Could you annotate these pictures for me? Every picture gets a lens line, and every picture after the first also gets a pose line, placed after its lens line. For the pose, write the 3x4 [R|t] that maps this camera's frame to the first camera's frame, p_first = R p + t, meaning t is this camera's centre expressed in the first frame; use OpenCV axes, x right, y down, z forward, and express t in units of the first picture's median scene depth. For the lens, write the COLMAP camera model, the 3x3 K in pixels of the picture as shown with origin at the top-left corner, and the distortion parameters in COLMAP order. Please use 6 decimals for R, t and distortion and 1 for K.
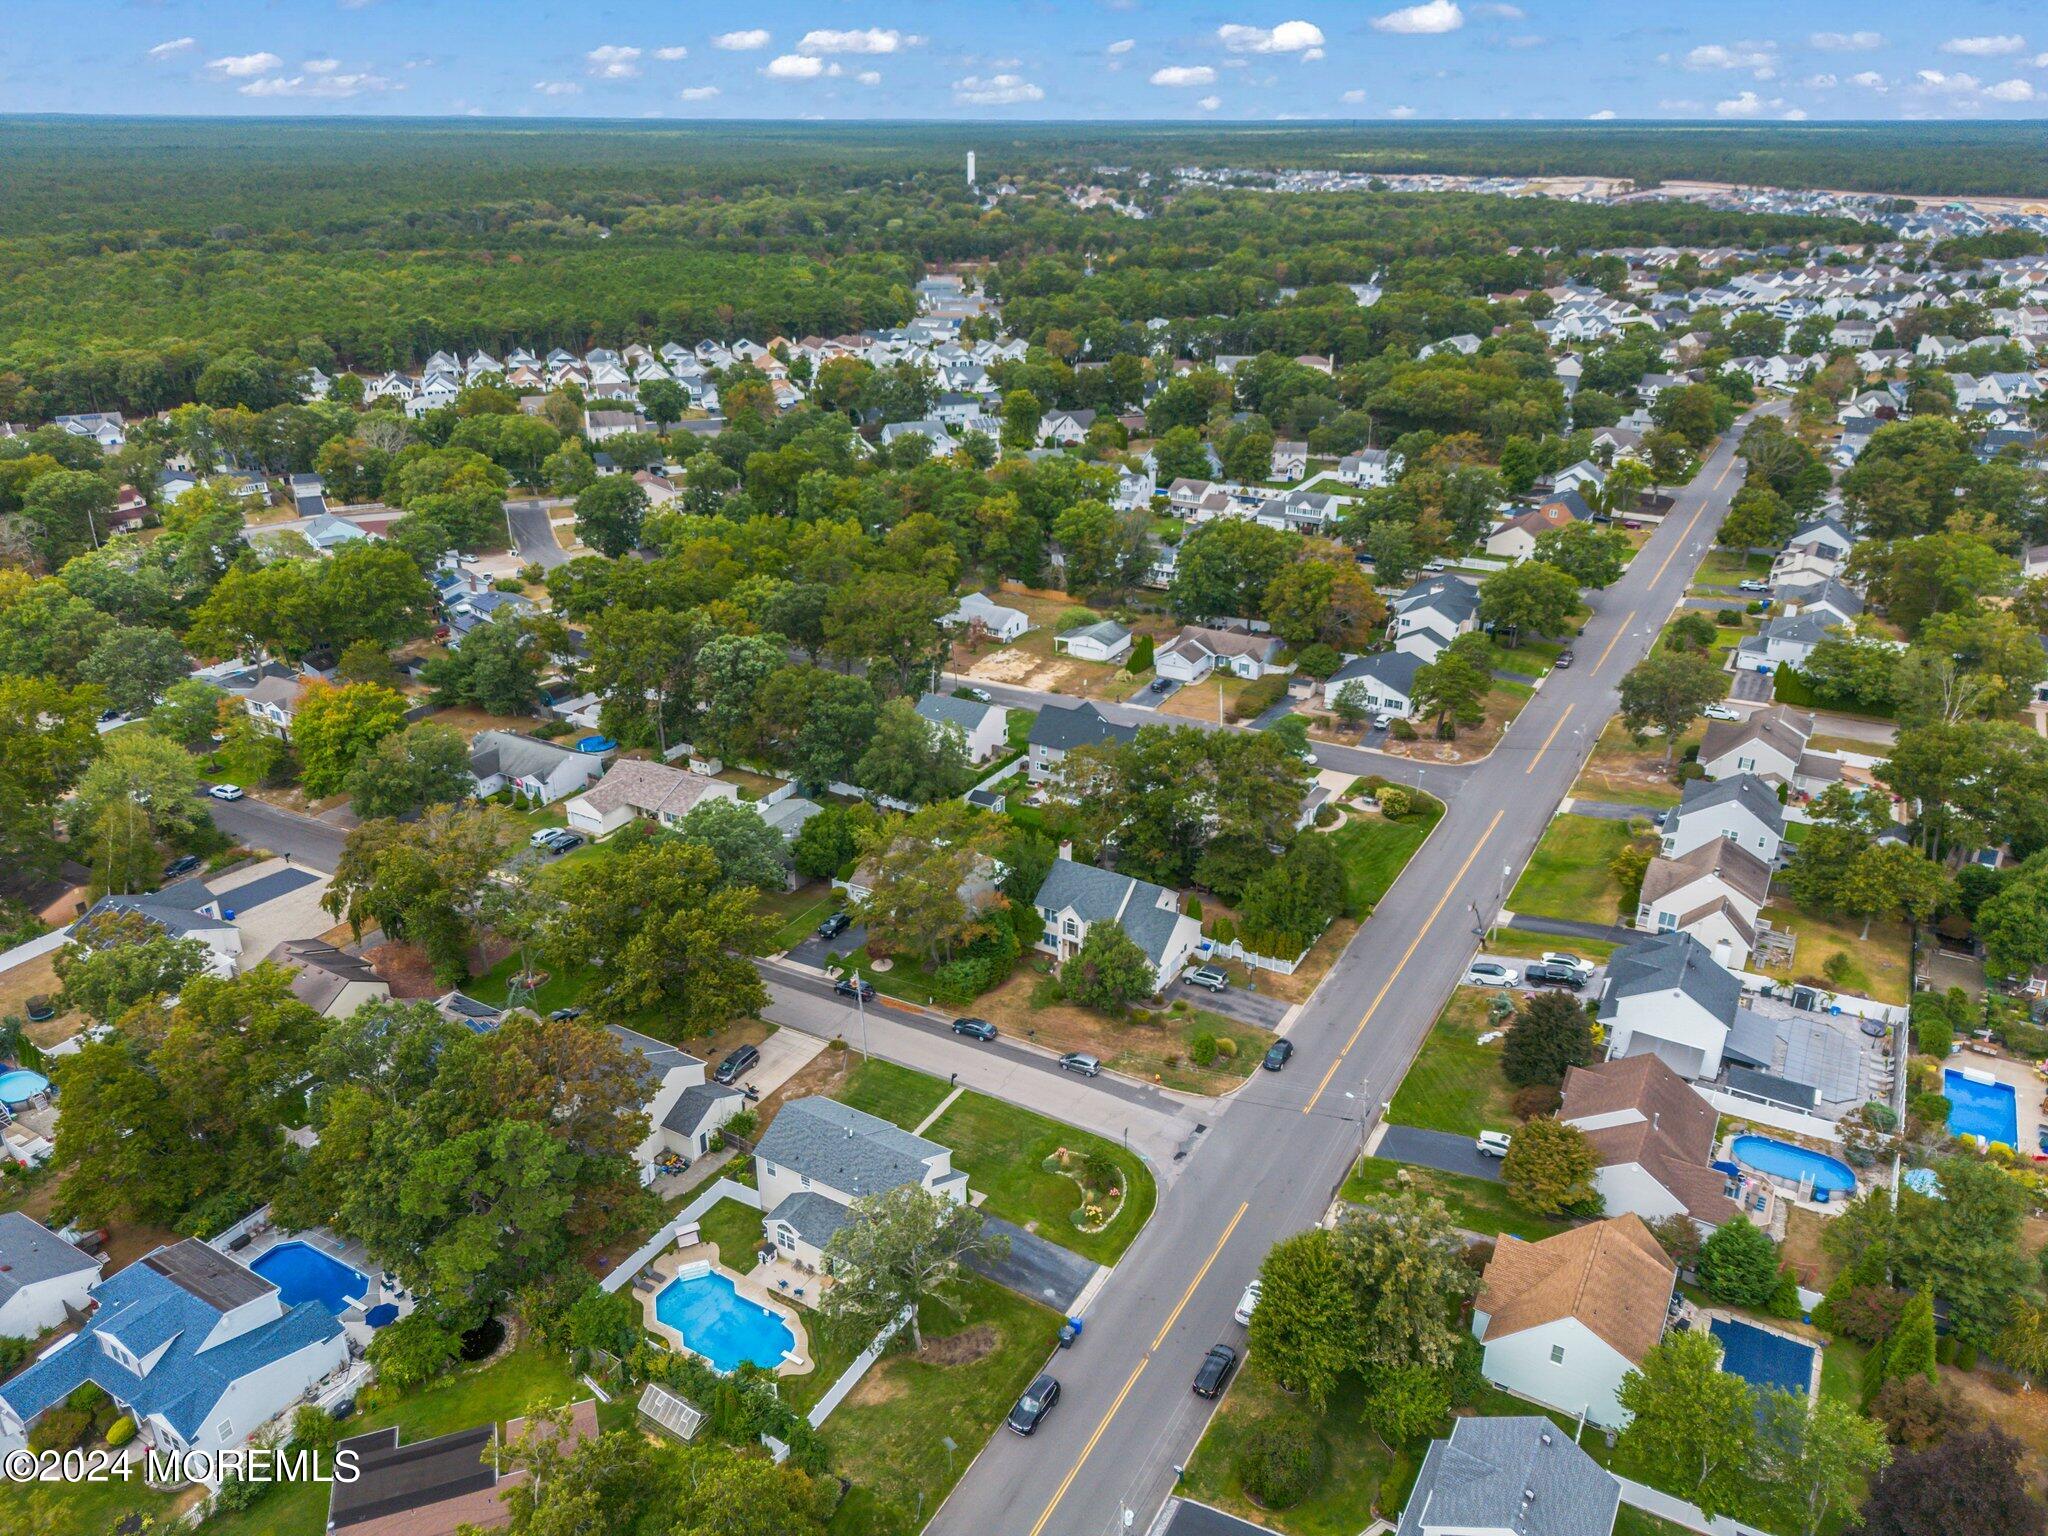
lens RADIAL K [[1438.9, 0, 1015.9], [0, 1438.9, 766.4], [0, 0, 1]] dist [0.061468, -0.064253]
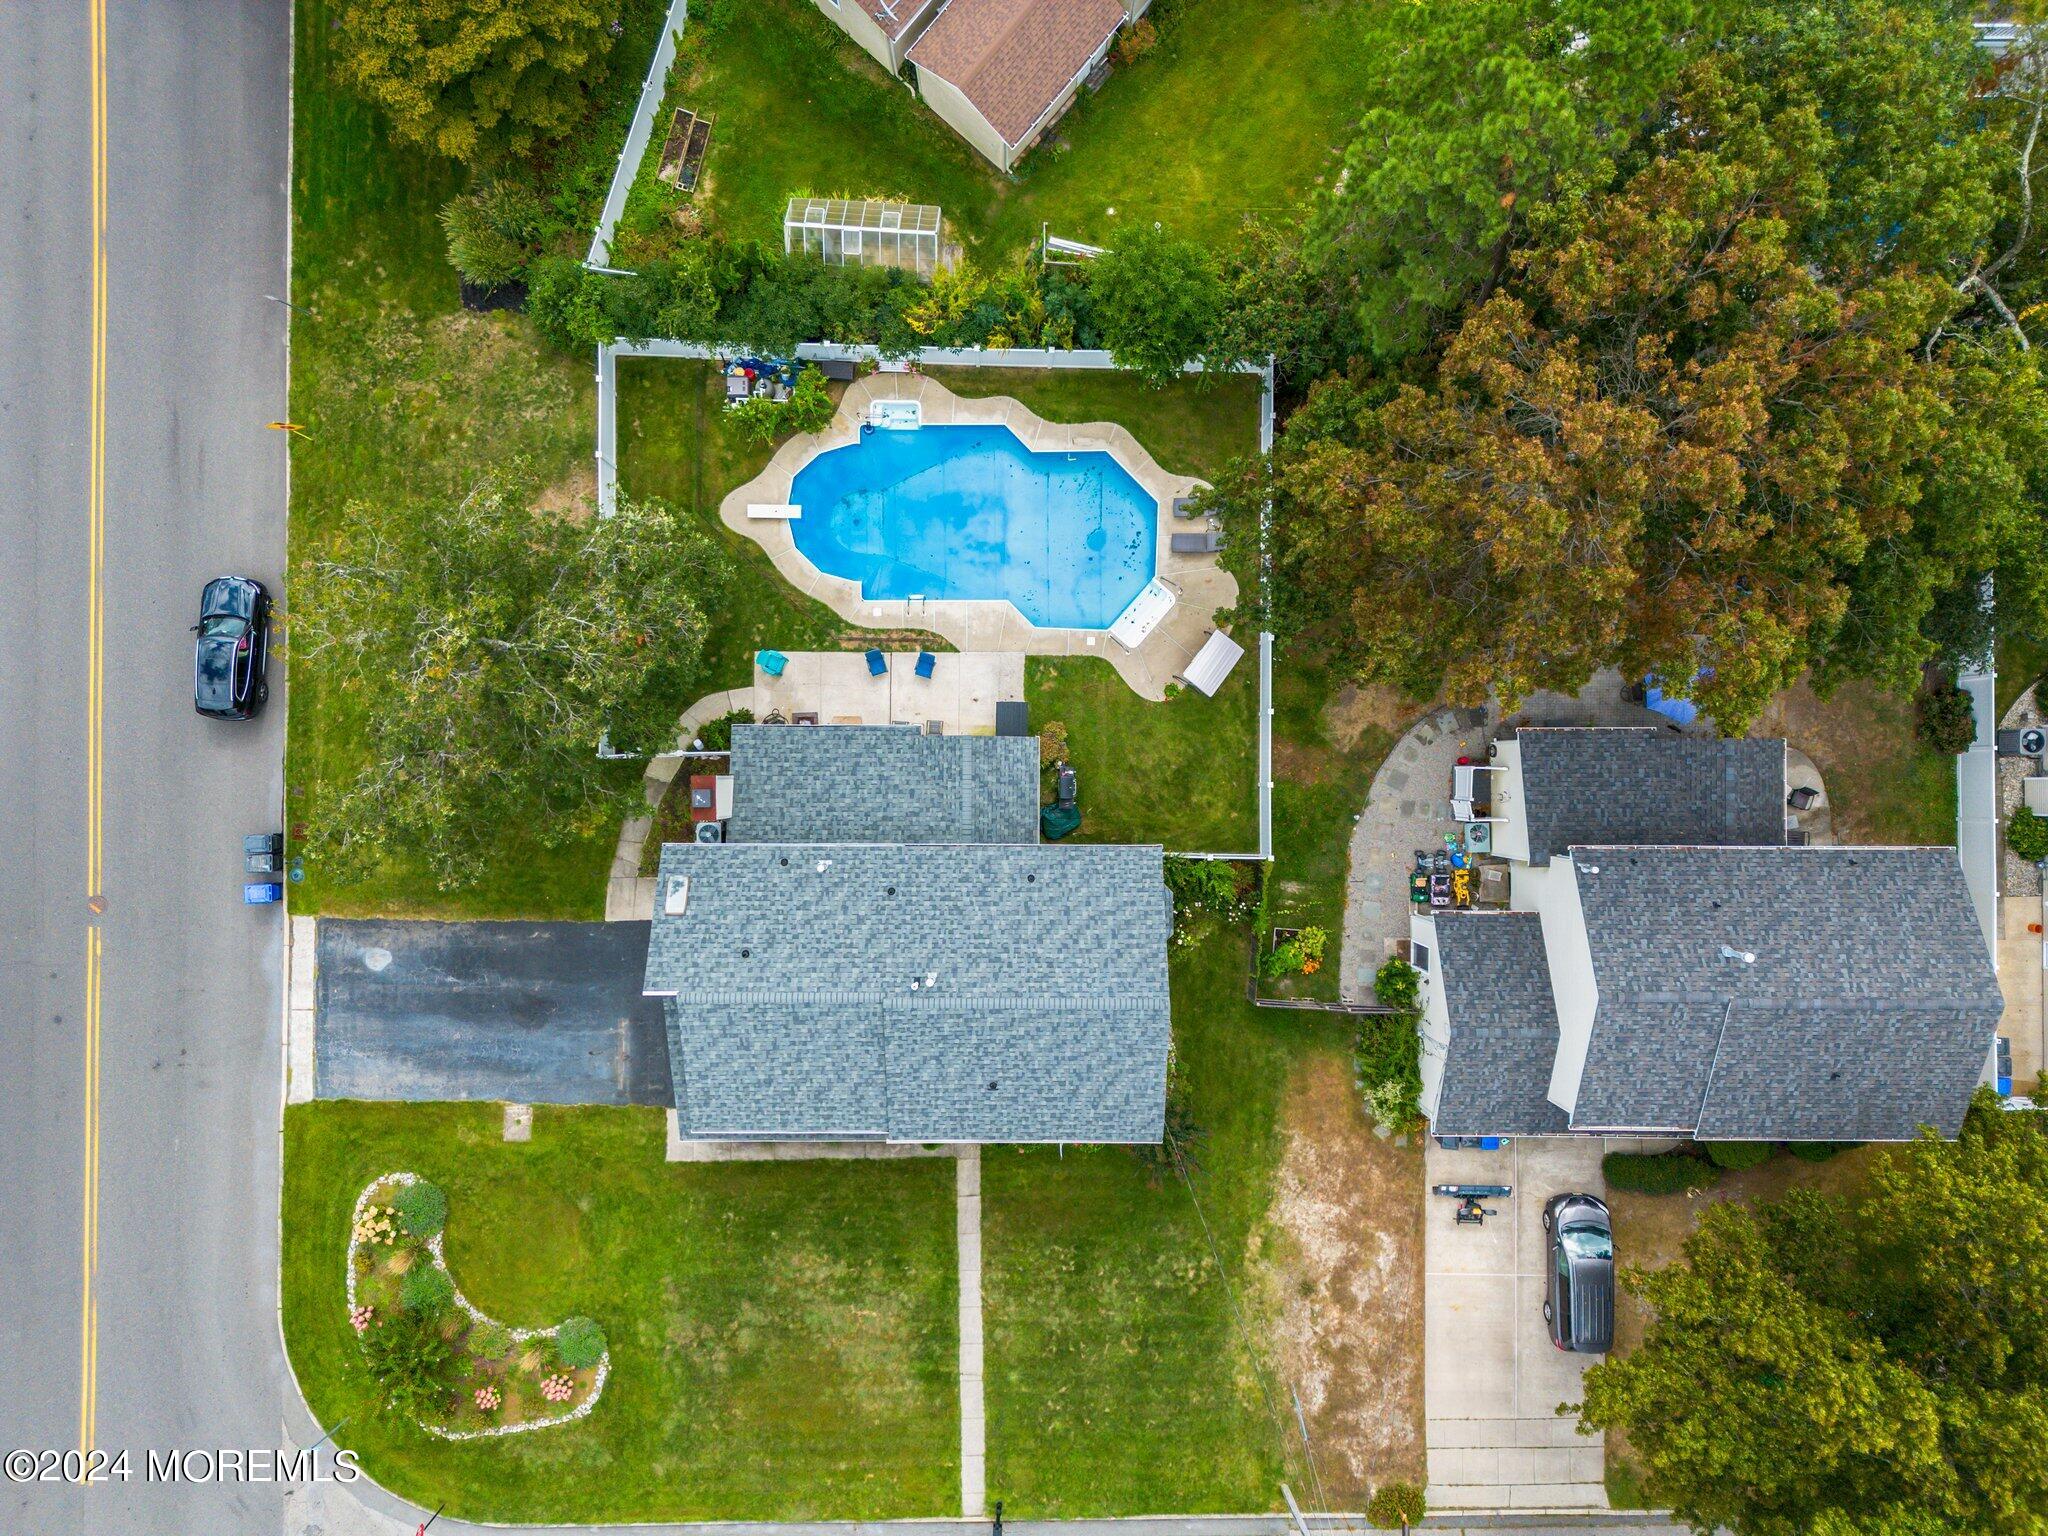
lens RADIAL K [[1438.9, 0, 1015.9], [0, 1438.9, 766.4], [0, 0, 1]] dist [0.061468, -0.064253]
pose [[-0.863491, 0.504166, -0.014160, -0.153659], [-0.212517, -0.338234, 0.916752, -0.052124], [0.457405, 0.794616, 0.399206, 0.813697]]
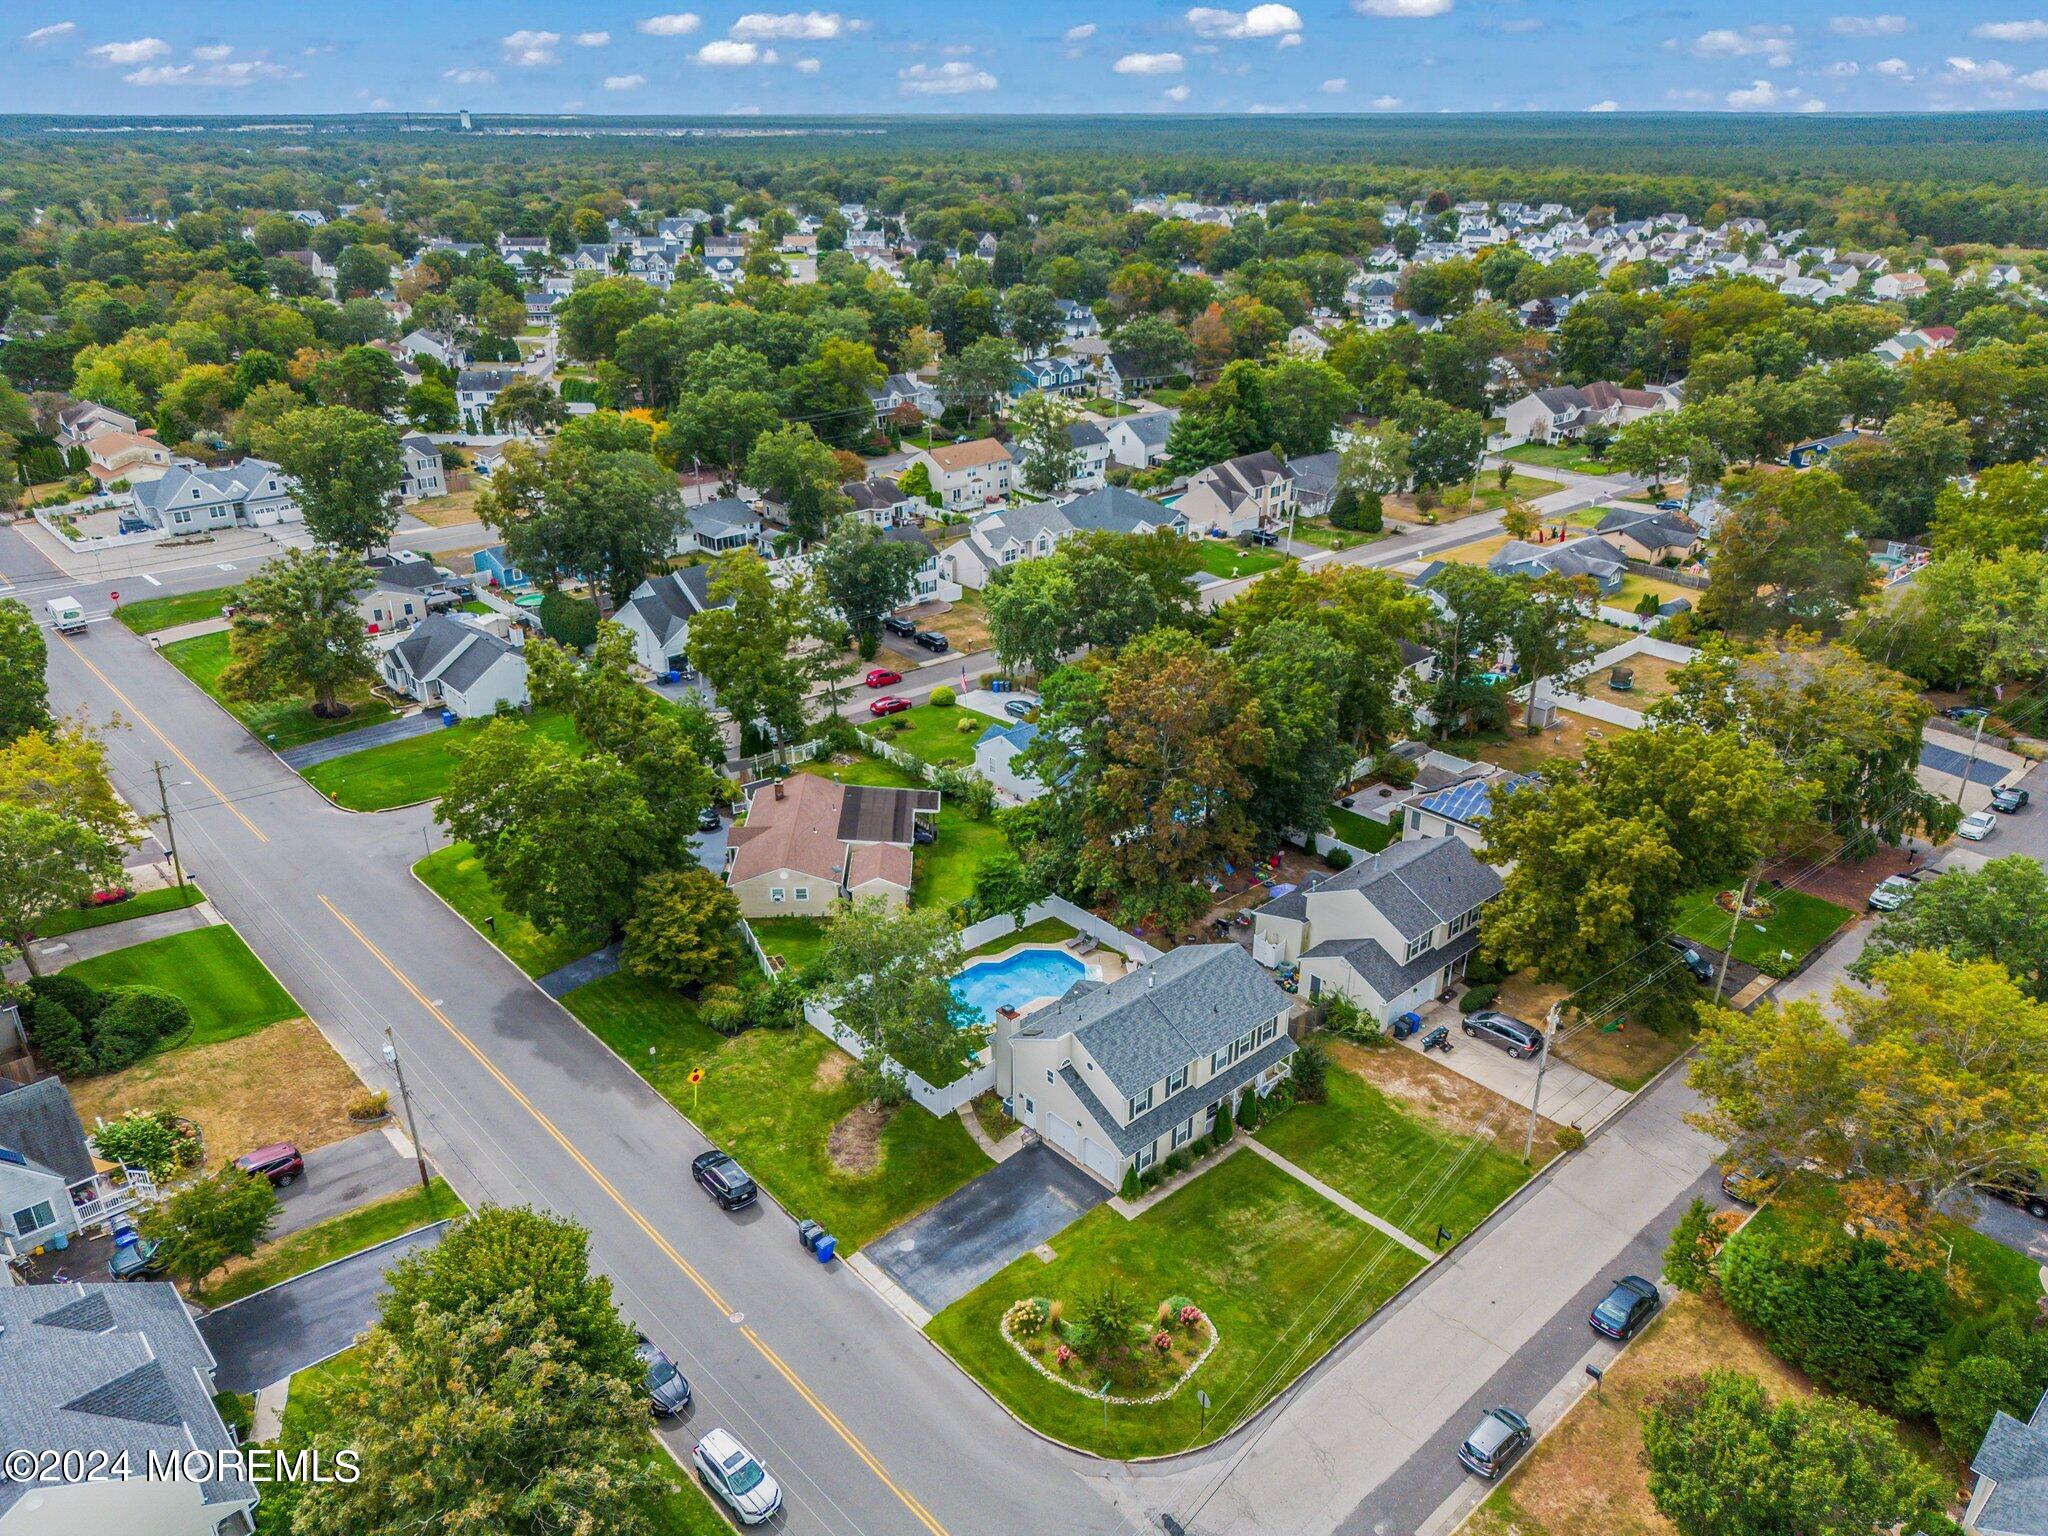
lens RADIAL K [[1438.9, 0, 1015.9], [0, 1438.9, 766.4], [0, 0, 1]] dist [0.061468, -0.064253]
pose [[-0.296962, 0.392764, -0.870374, 0.475998], [-0.393668, 0.780070, 0.486329, -0.147473], [0.869965, 0.487060, -0.077032, 0.925791]]
